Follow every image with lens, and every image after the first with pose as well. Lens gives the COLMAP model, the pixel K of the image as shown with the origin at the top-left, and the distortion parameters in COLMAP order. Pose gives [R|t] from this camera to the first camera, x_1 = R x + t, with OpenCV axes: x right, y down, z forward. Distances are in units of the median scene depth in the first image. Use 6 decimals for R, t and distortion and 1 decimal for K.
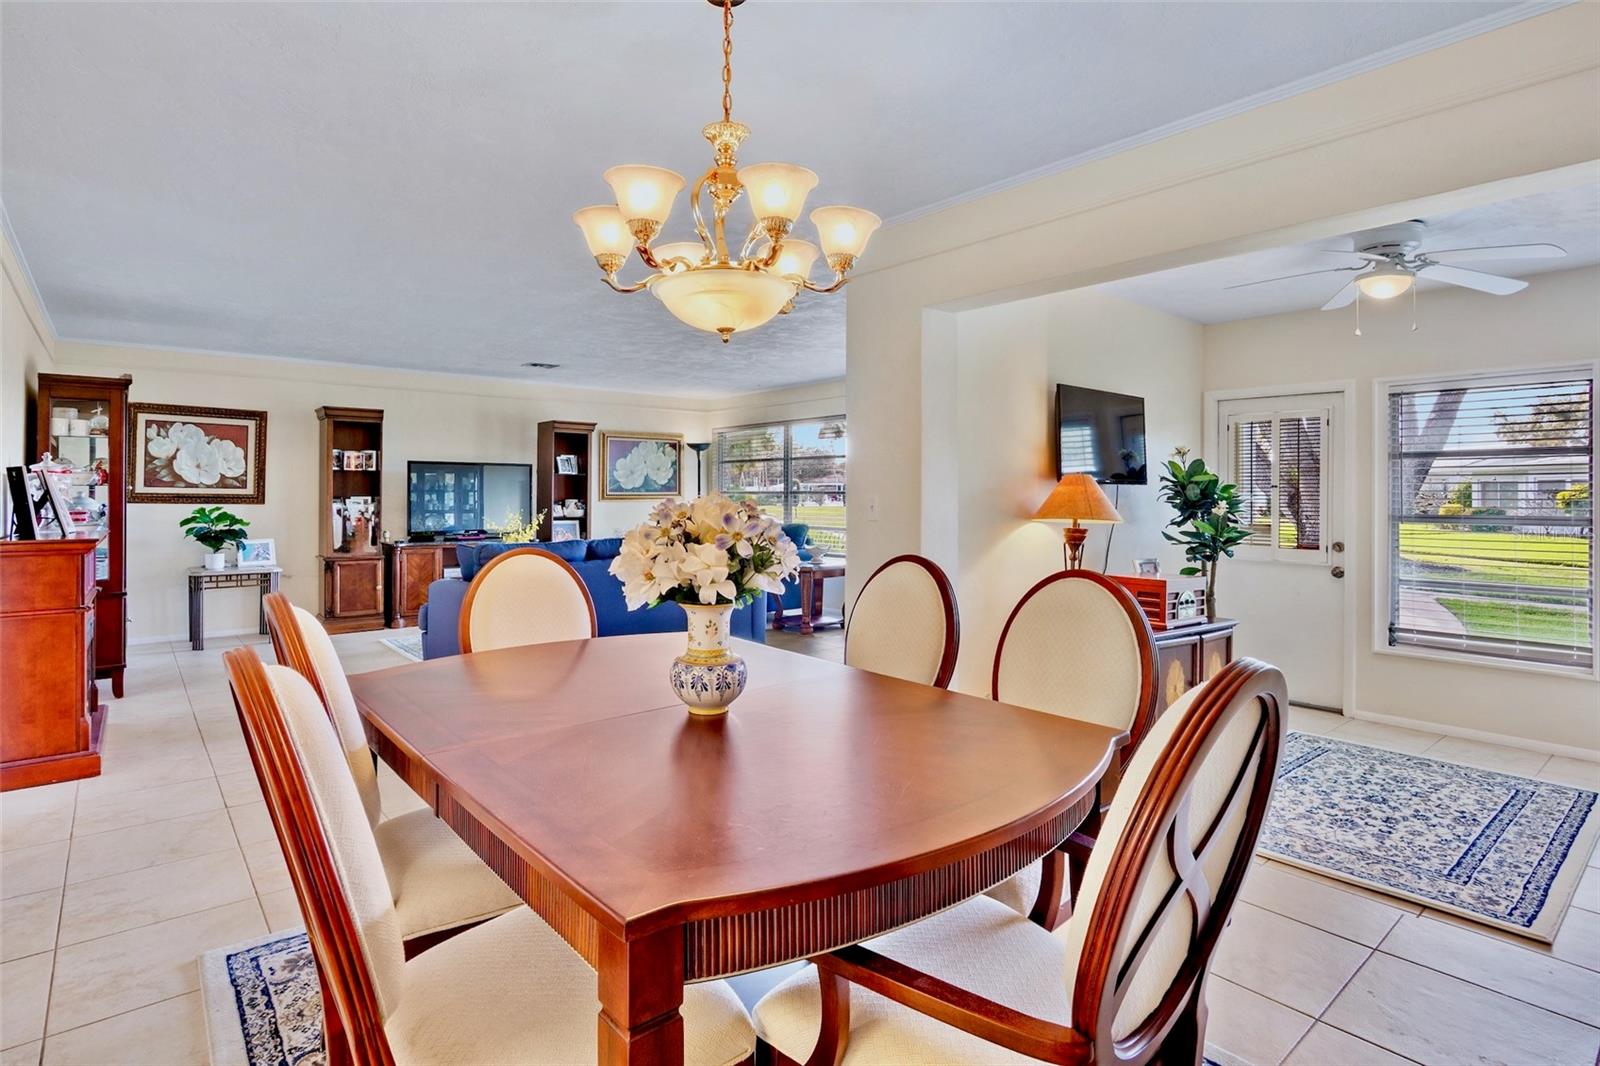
lens RADIAL K [[806.9, 0, 801.3], [0, 806.9, 493.6], [0, 0, 1]] dist [0.000583, 0.000075]
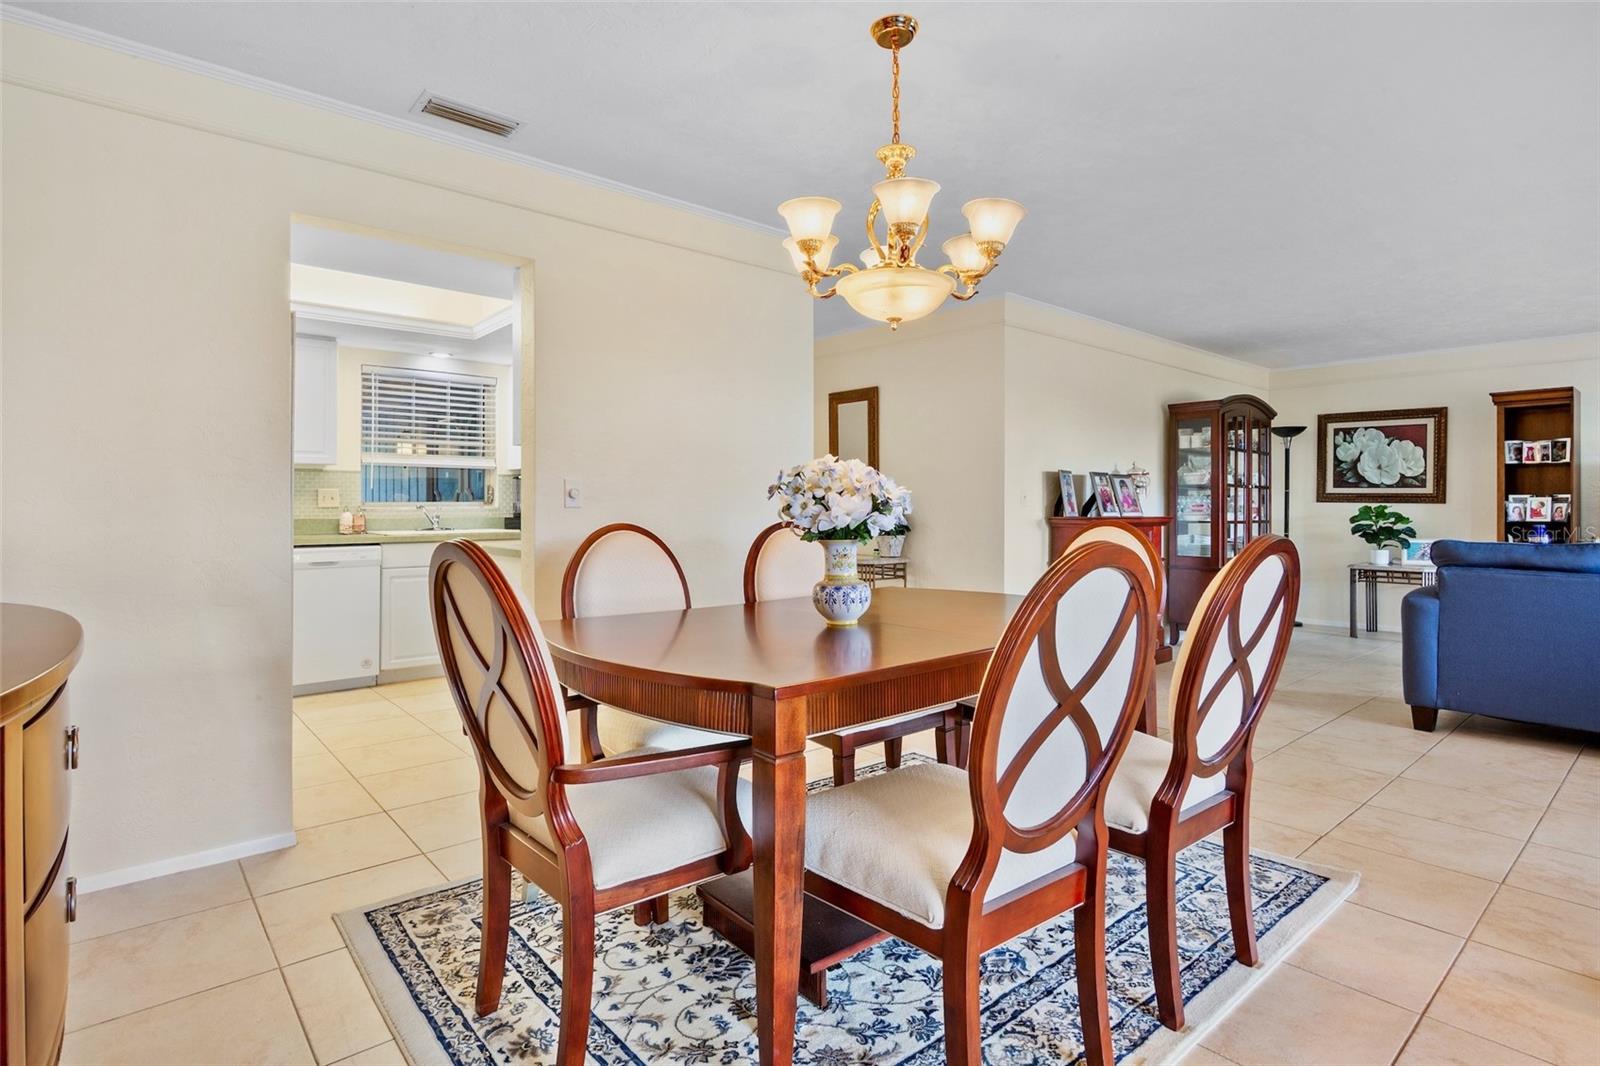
lens RADIAL K [[798.4, 0, 795.2], [0, 798.4, 499.7], [0, 0, 1]] dist [-0.011091, -0.000810]
pose [[0.003236, -0.008696, -0.999957, 0.280200], [-0.000442, 0.999962, -0.008698, 0.017324], [0.999995, 0.000470, 0.003232, 0.226258]]
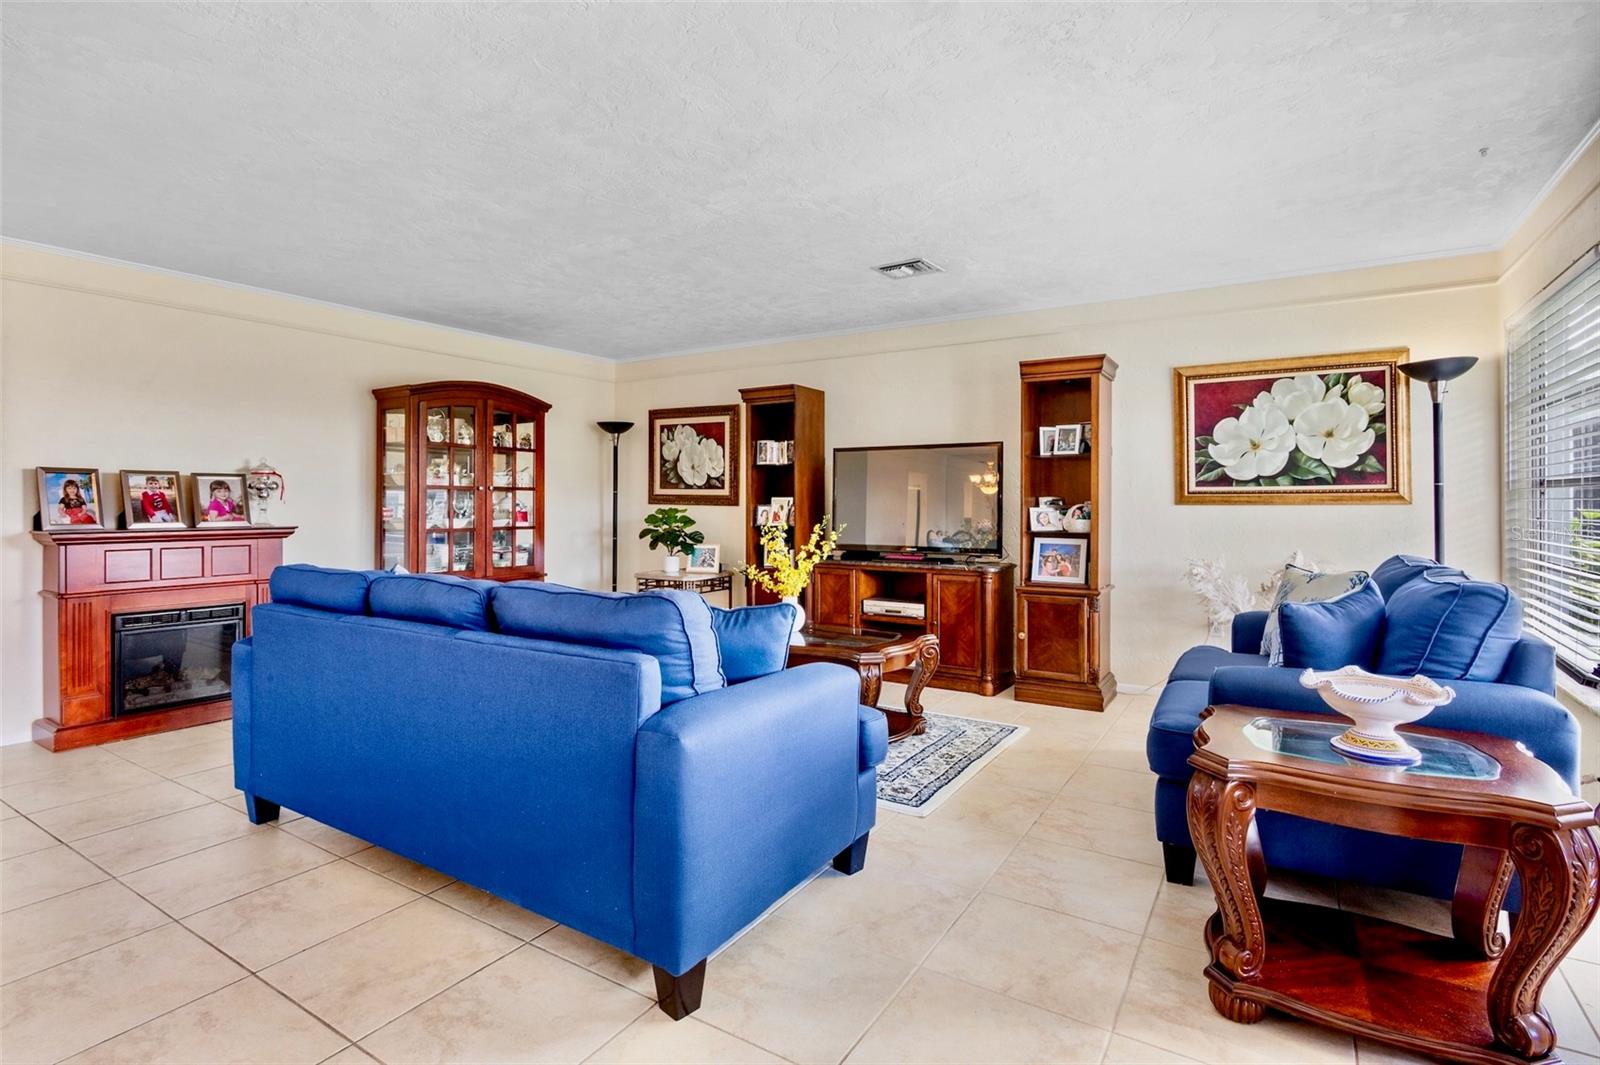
lens RADIAL K [[798.4, 0, 795.2], [0, 798.4, 499.2], [0, 0, 1]] dist [-0.011091, -0.000810]
pose [[0.301567, -0.004649, -0.953434, 0.219076], [0.004288, 0.999985, -0.003520, 0.009052], [0.953435, -0.003027, 0.301582, 0.802199]]
